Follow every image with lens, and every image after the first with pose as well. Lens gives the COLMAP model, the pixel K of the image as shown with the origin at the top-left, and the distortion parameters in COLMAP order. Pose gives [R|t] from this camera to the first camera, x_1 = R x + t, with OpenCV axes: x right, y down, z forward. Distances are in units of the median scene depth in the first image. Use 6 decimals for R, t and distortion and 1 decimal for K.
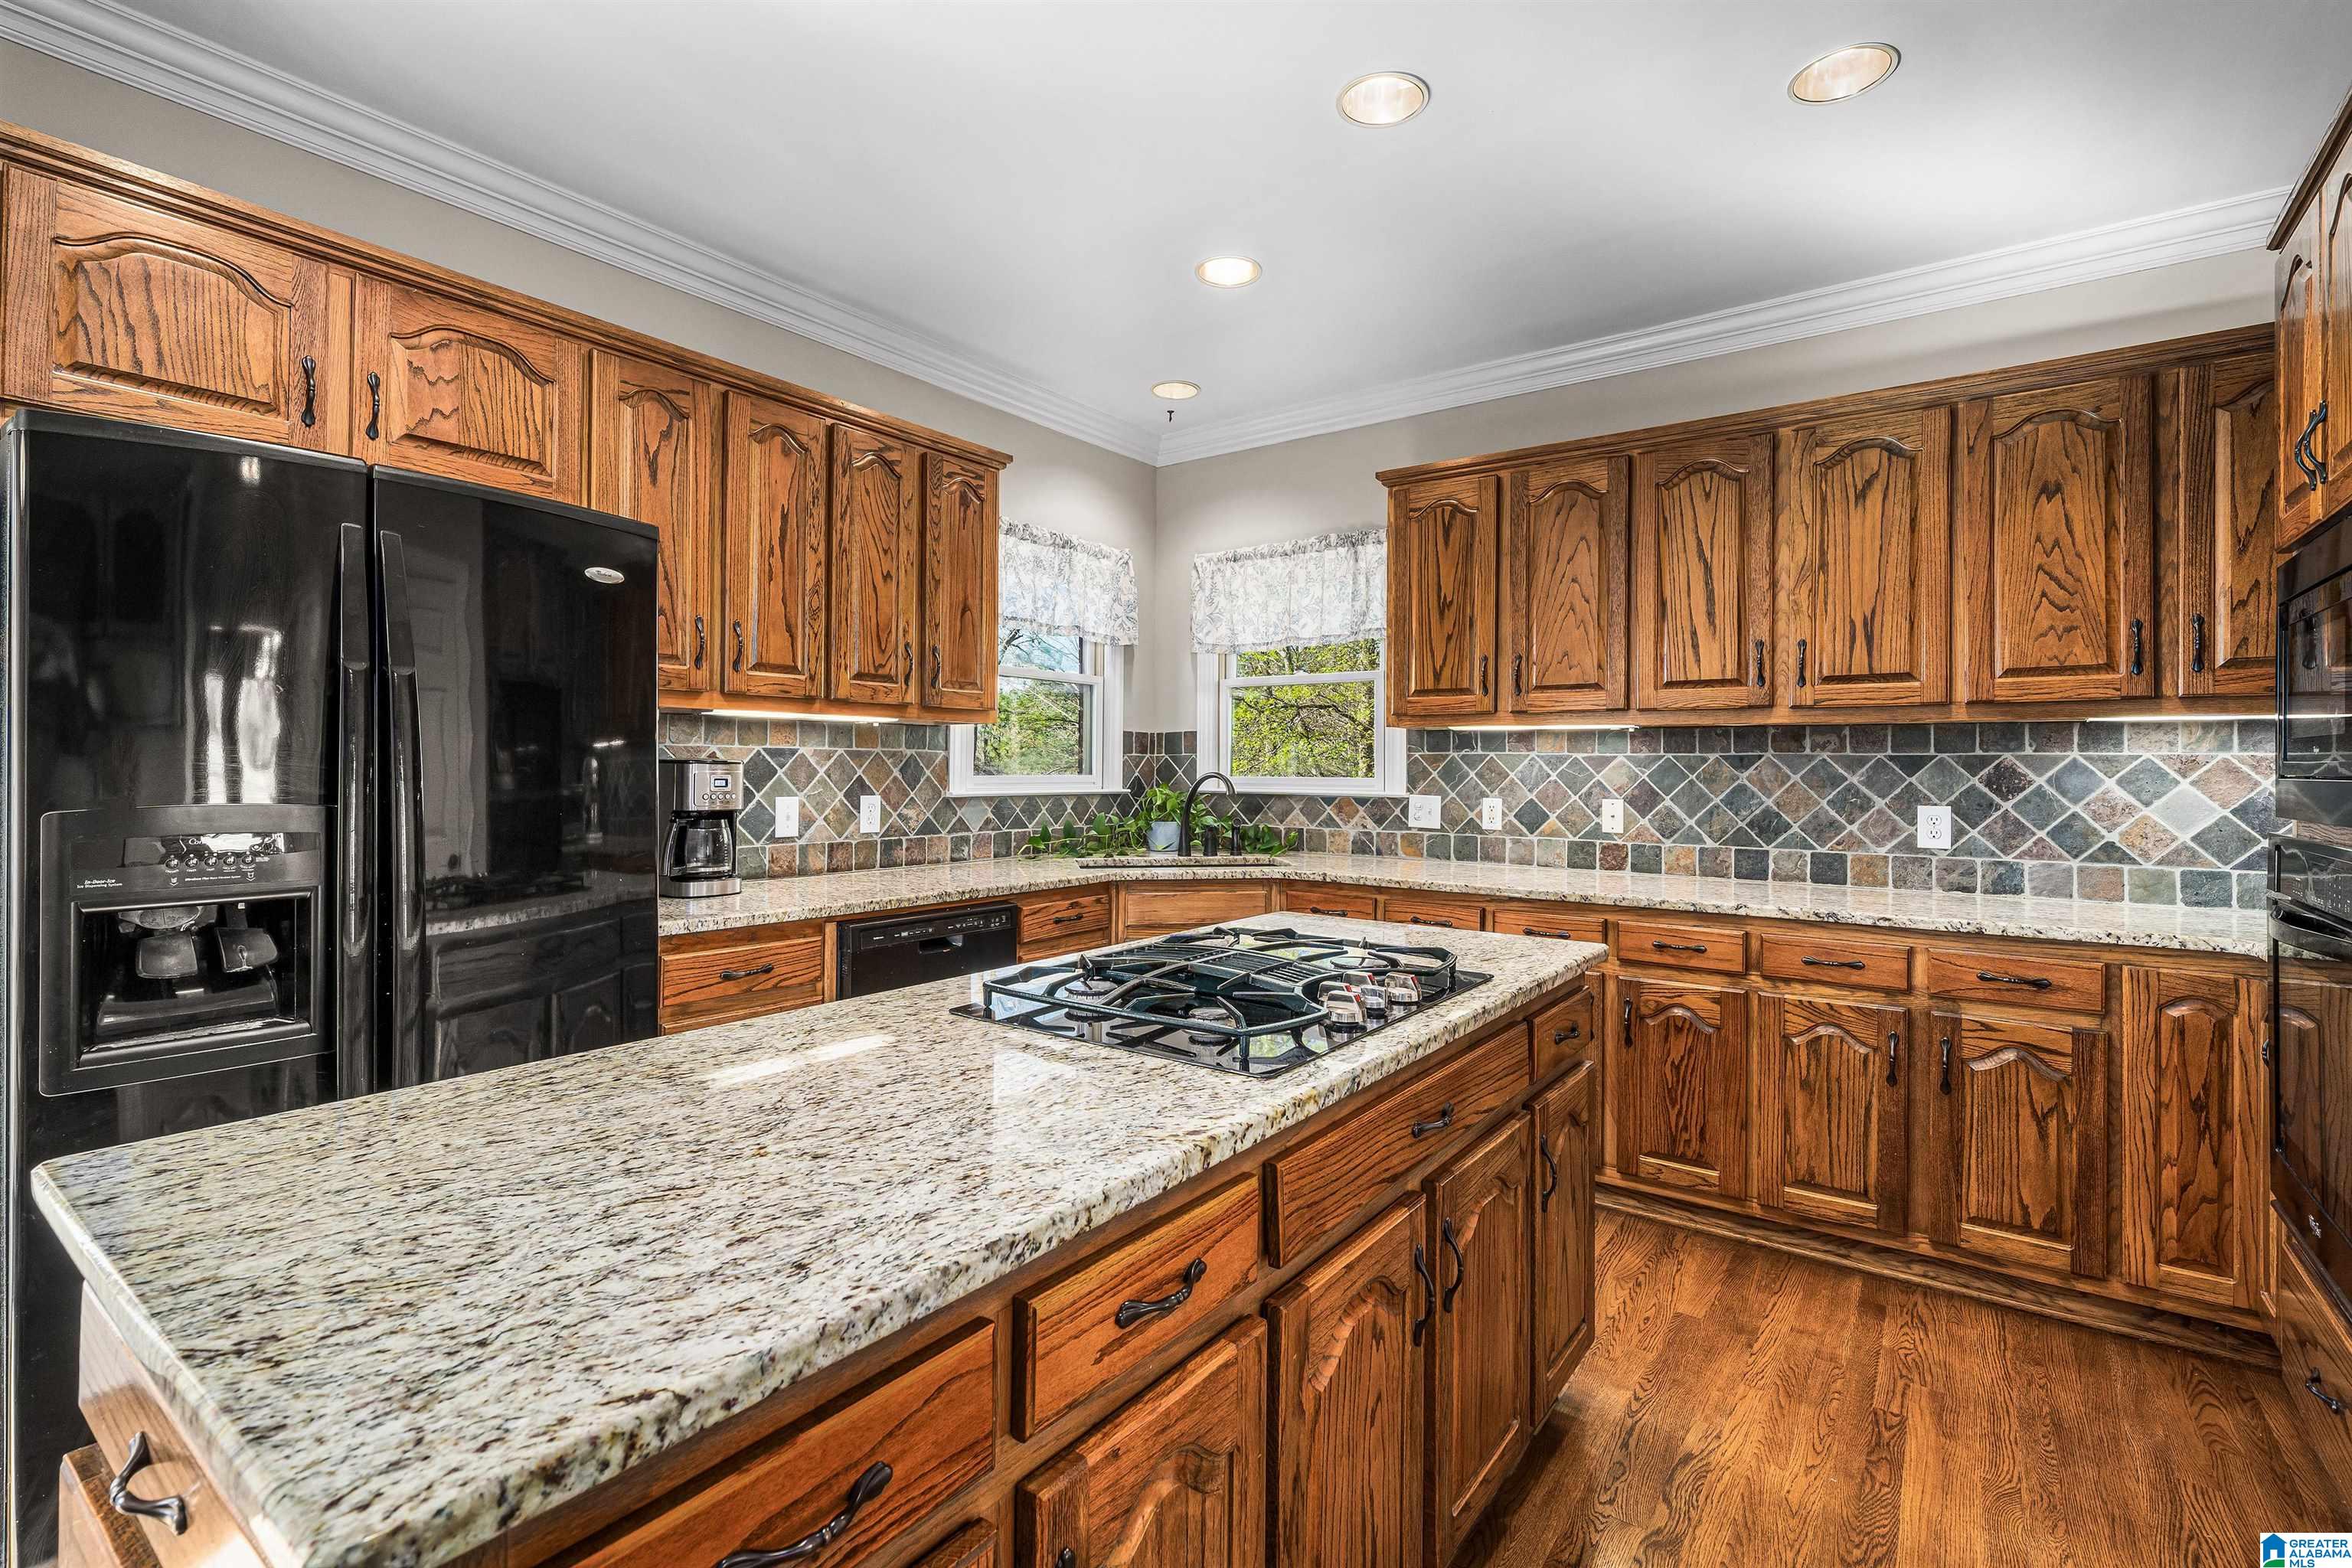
lens RADIAL K [[1042.0, 0, 1181.7], [0, 1042.0, 772.0], [0, 0, 1]] dist [-0.000987, -0.000194]
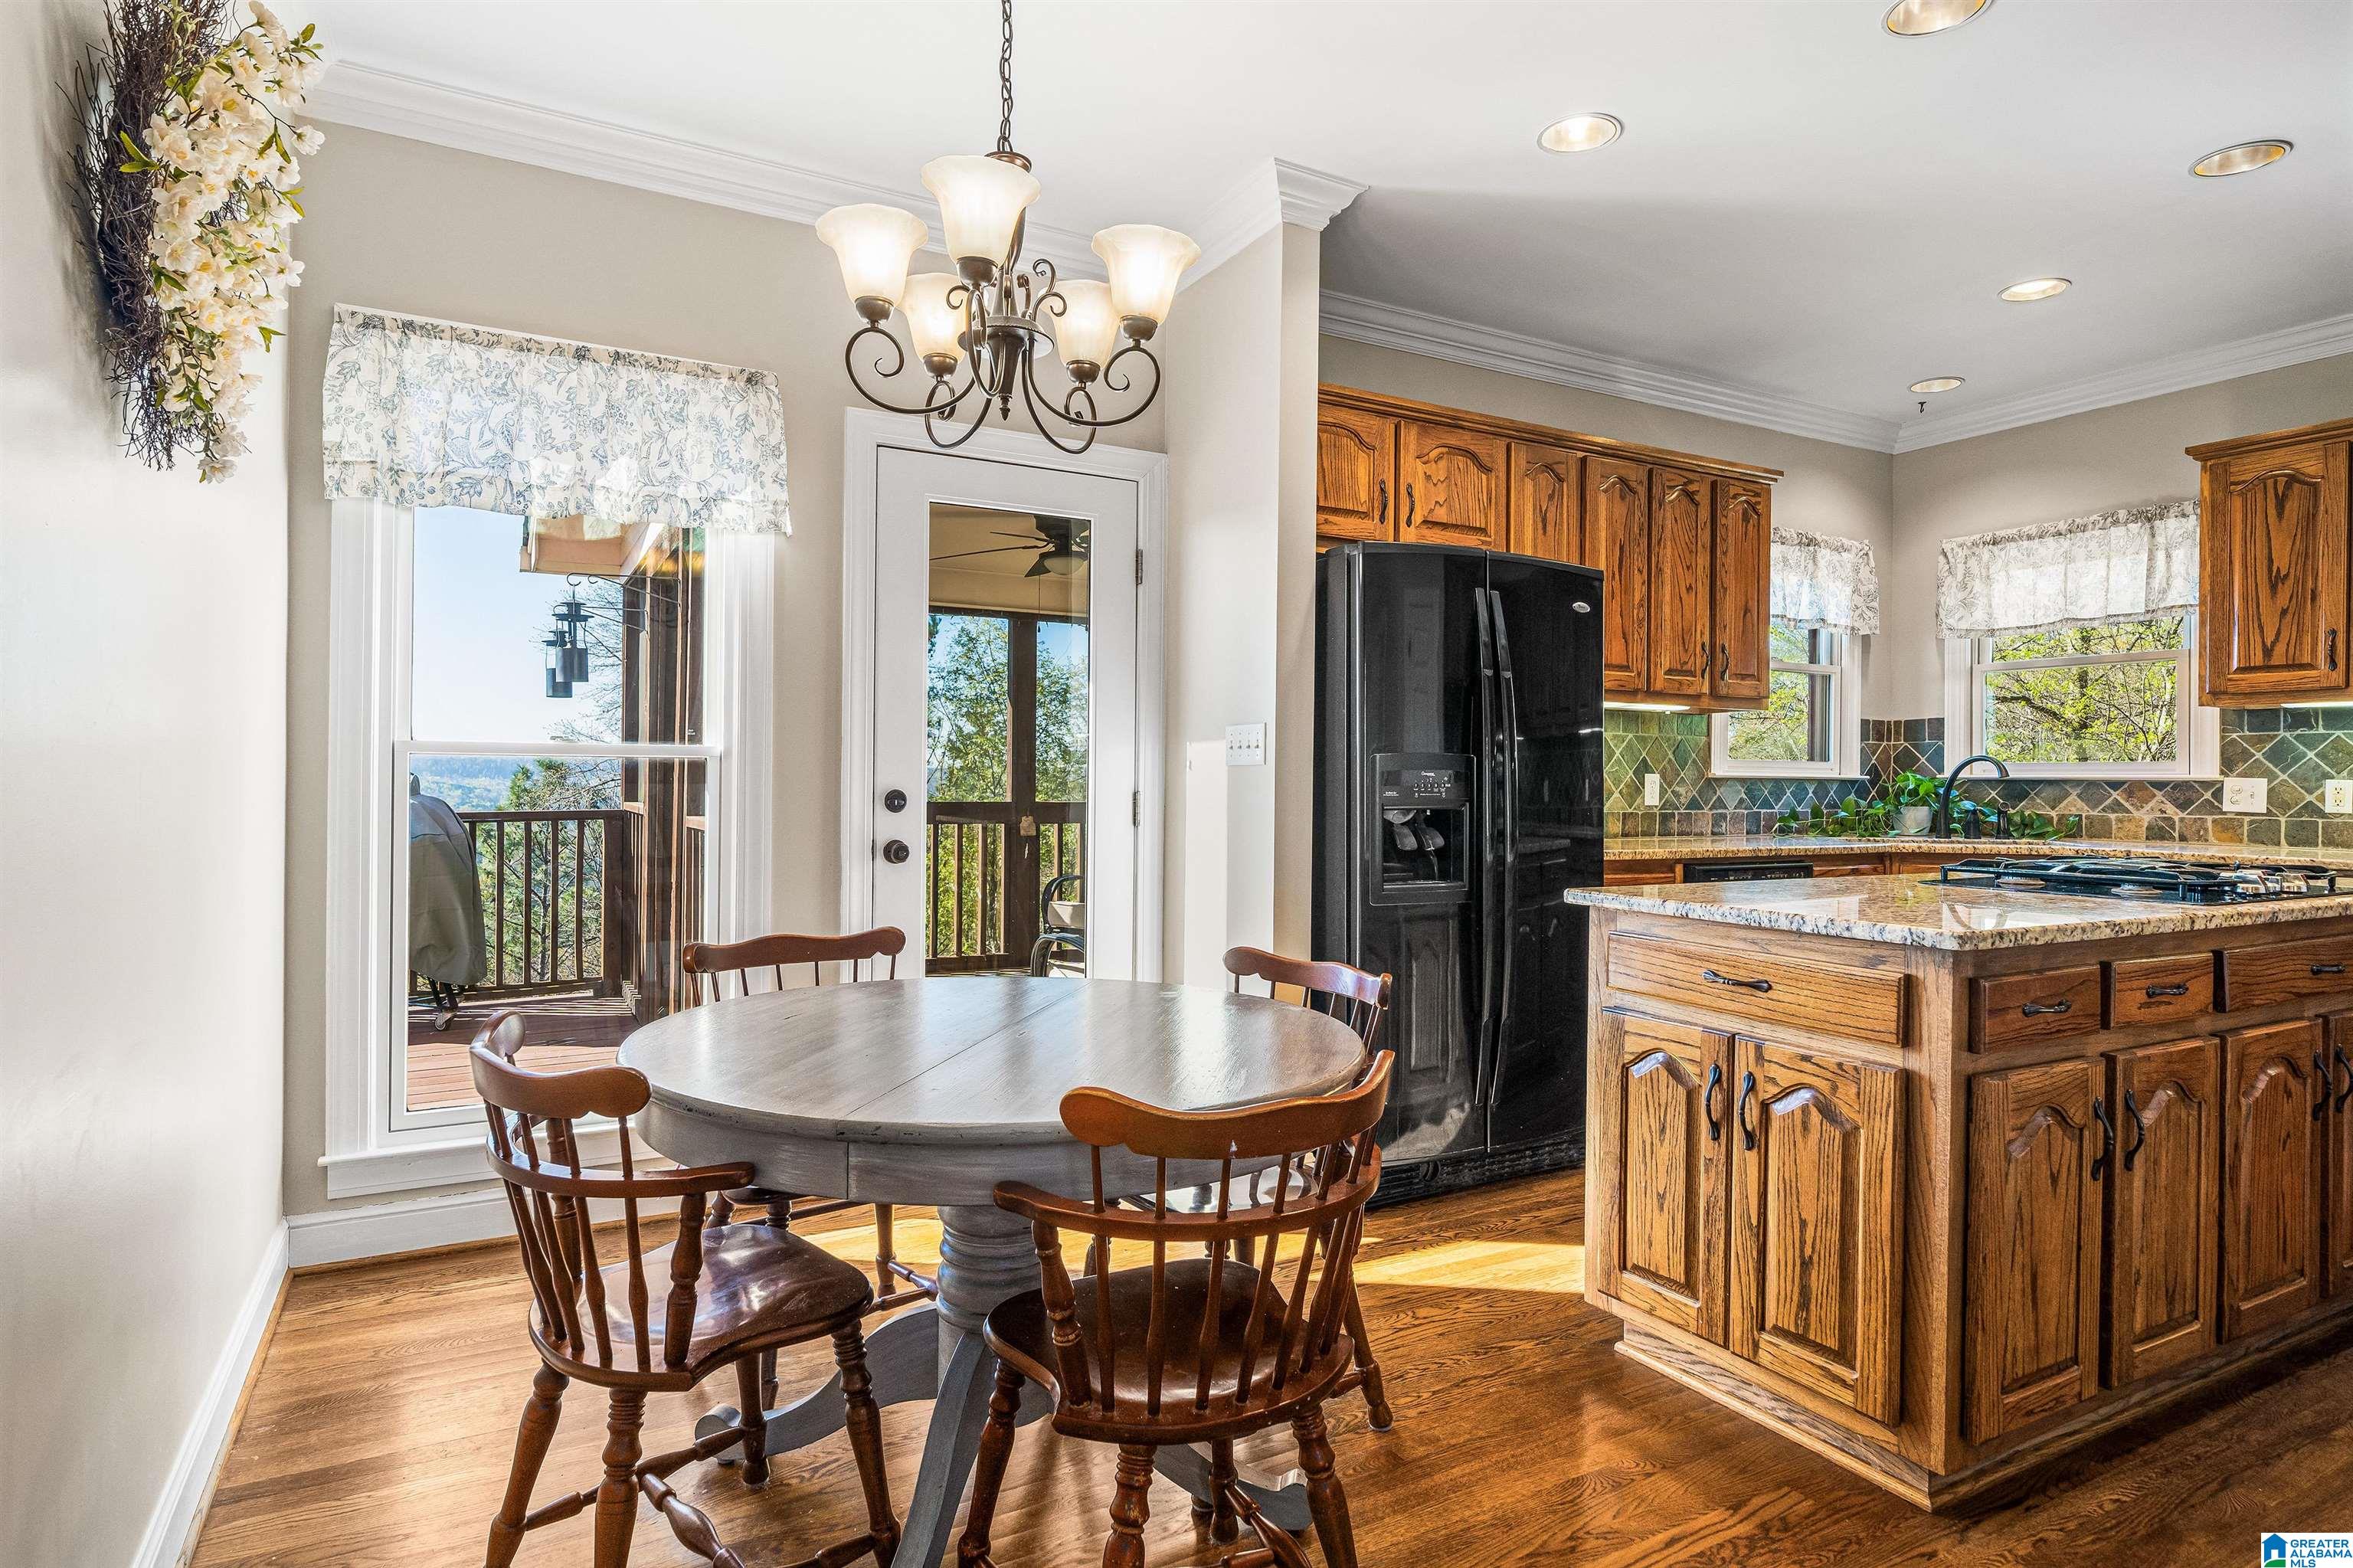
lens RADIAL K [[1251.5, 0, 1167.4], [0, 1251.5, 783.8], [0, 0, 1]] dist [0.001849, -0.000685]
pose [[0.906701, 0.002981, -0.421763, -0.181057], [-0.005644, 0.999971, -0.005065, 0.040056], [0.421736, 0.006972, 0.906692, -0.463786]]
